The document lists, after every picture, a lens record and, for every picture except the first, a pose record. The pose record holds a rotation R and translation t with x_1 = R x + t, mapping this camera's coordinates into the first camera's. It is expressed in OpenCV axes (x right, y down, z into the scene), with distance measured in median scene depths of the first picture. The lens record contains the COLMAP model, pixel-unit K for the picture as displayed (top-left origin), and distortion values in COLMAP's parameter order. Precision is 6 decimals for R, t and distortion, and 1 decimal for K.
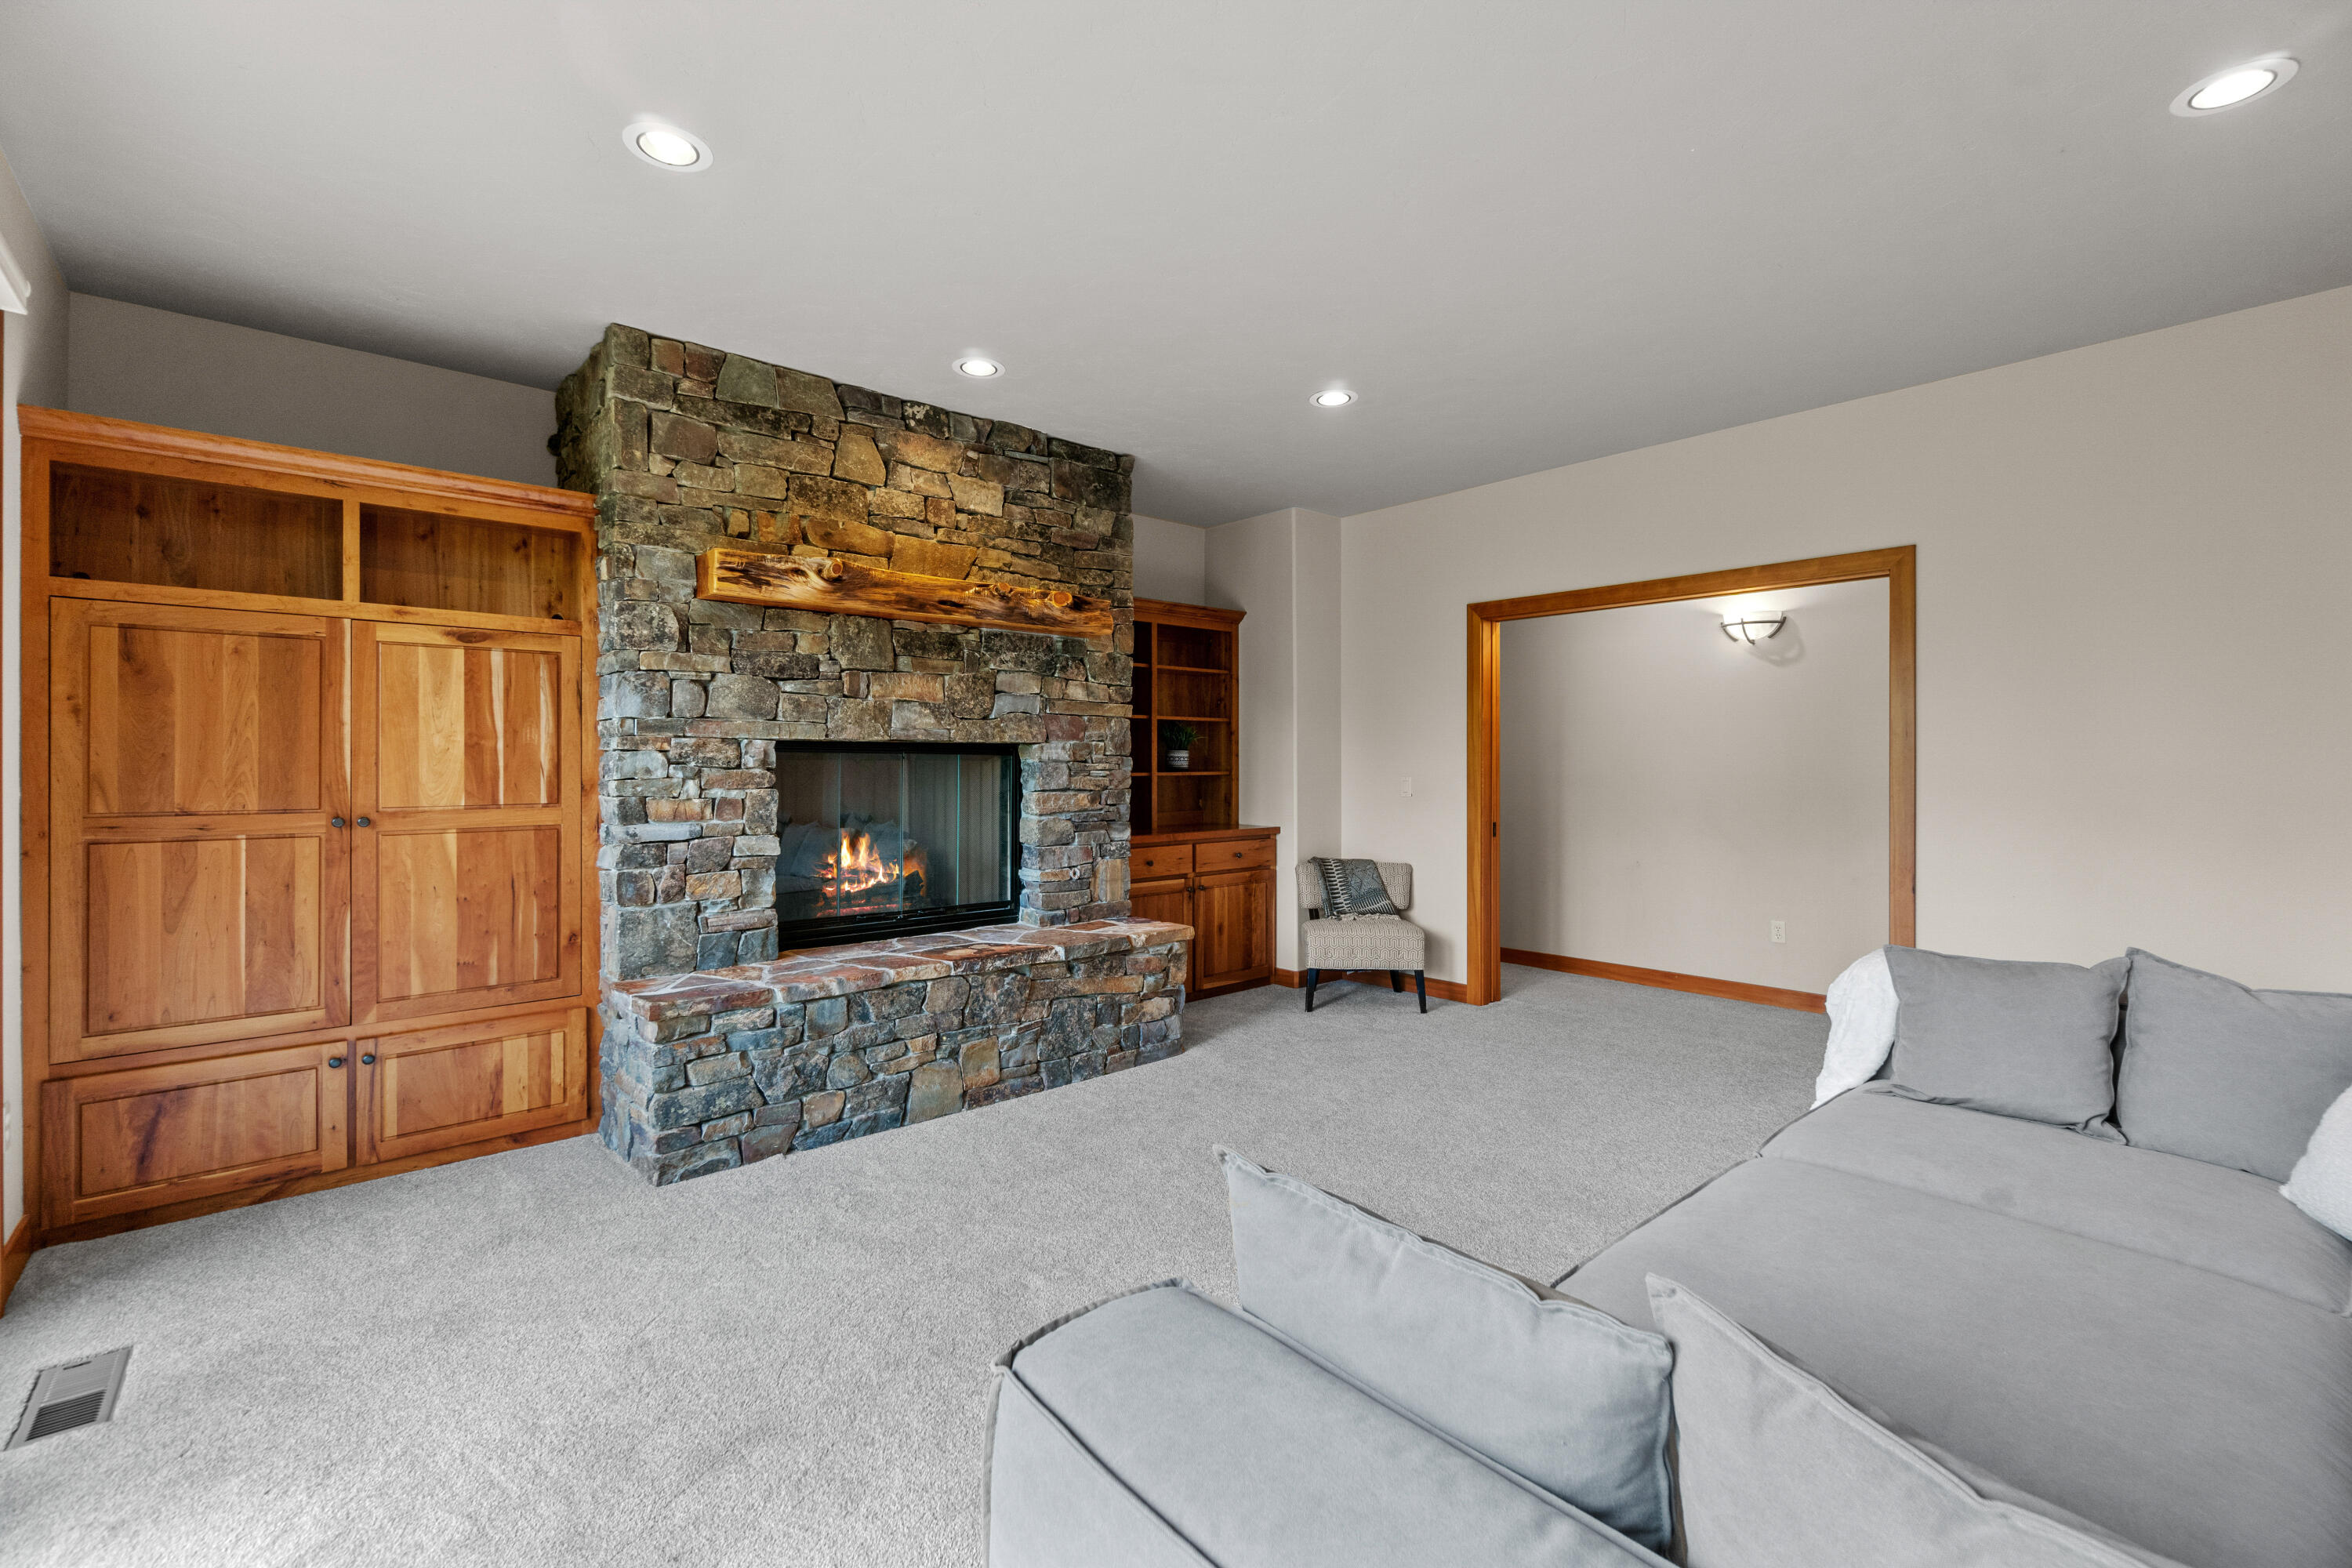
lens RADIAL K [[1010.7, 0, 1184.9], [0, 1010.7, 776.9], [0, 0, 1]] dist [-0.005193, -0.000198]
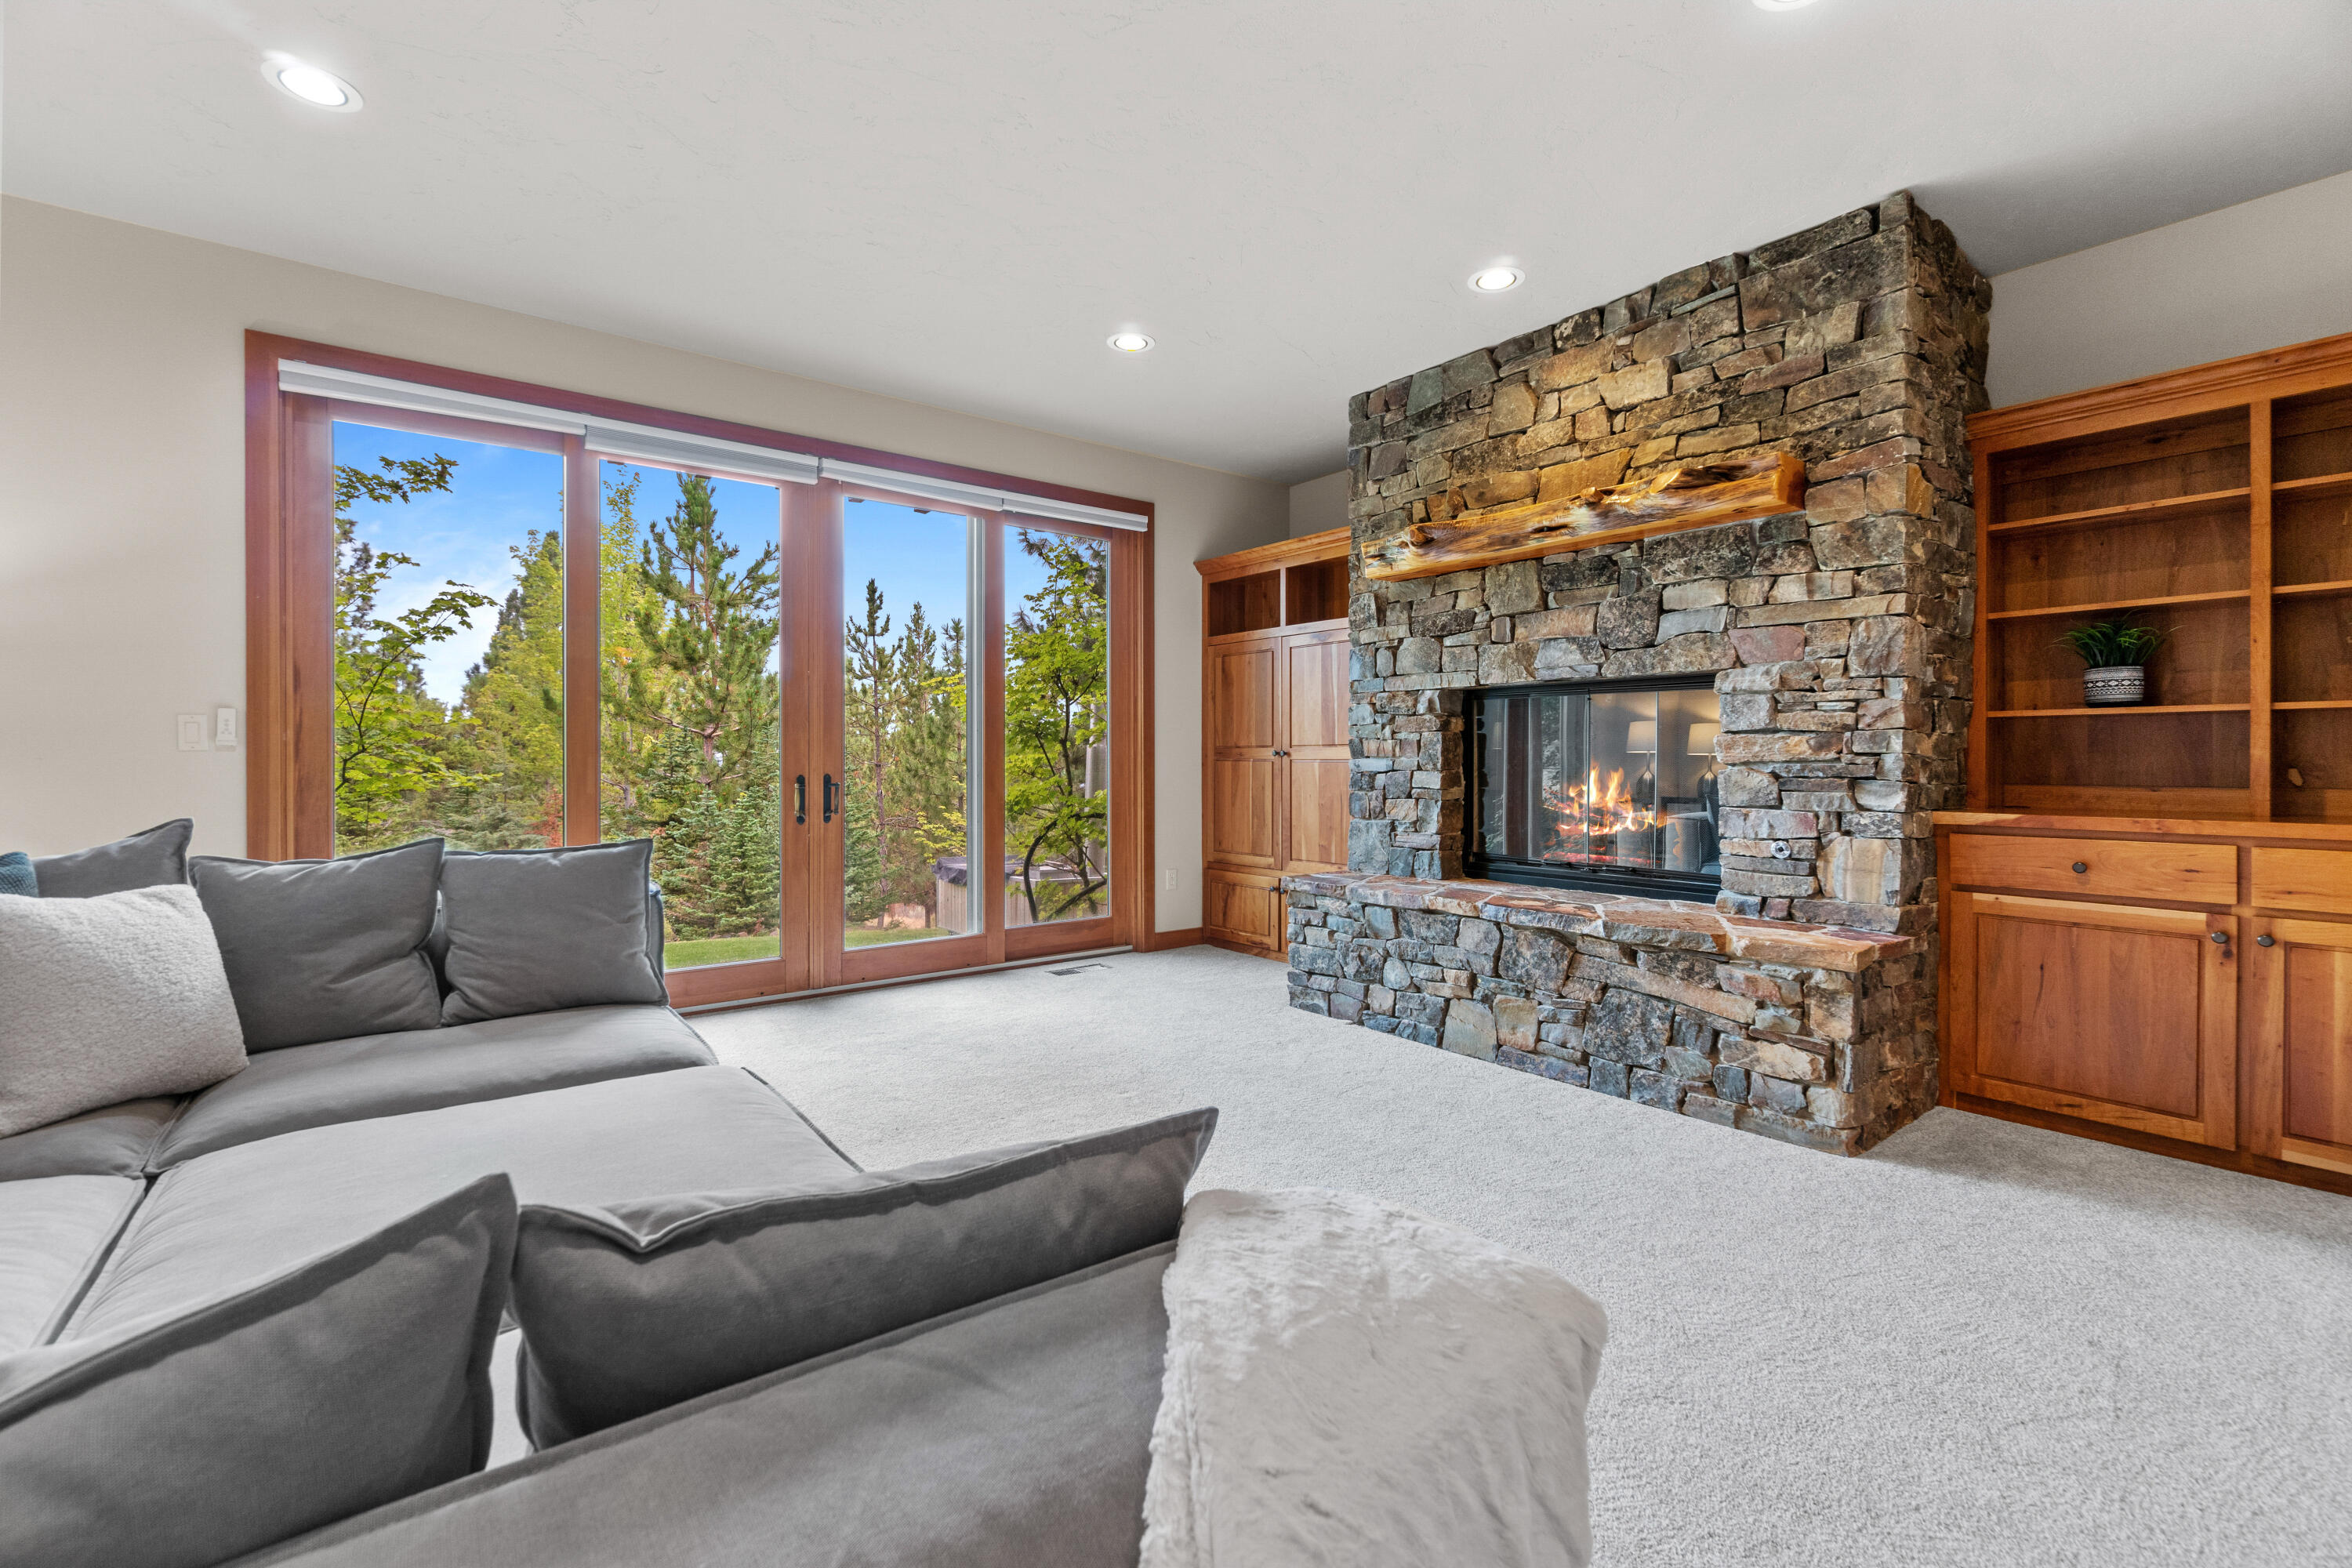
lens RADIAL K [[1010.7, 0, 1184.9], [0, 1010.7, 776.9], [0, 0, 1]] dist [-0.005193, -0.000198]
pose [[-0.058539, 0.016868, -0.998143, 0.728471], [-0.012552, 0.999766, 0.017631, 0.044497], [0.998206, 0.013561, -0.058314, 0.737494]]
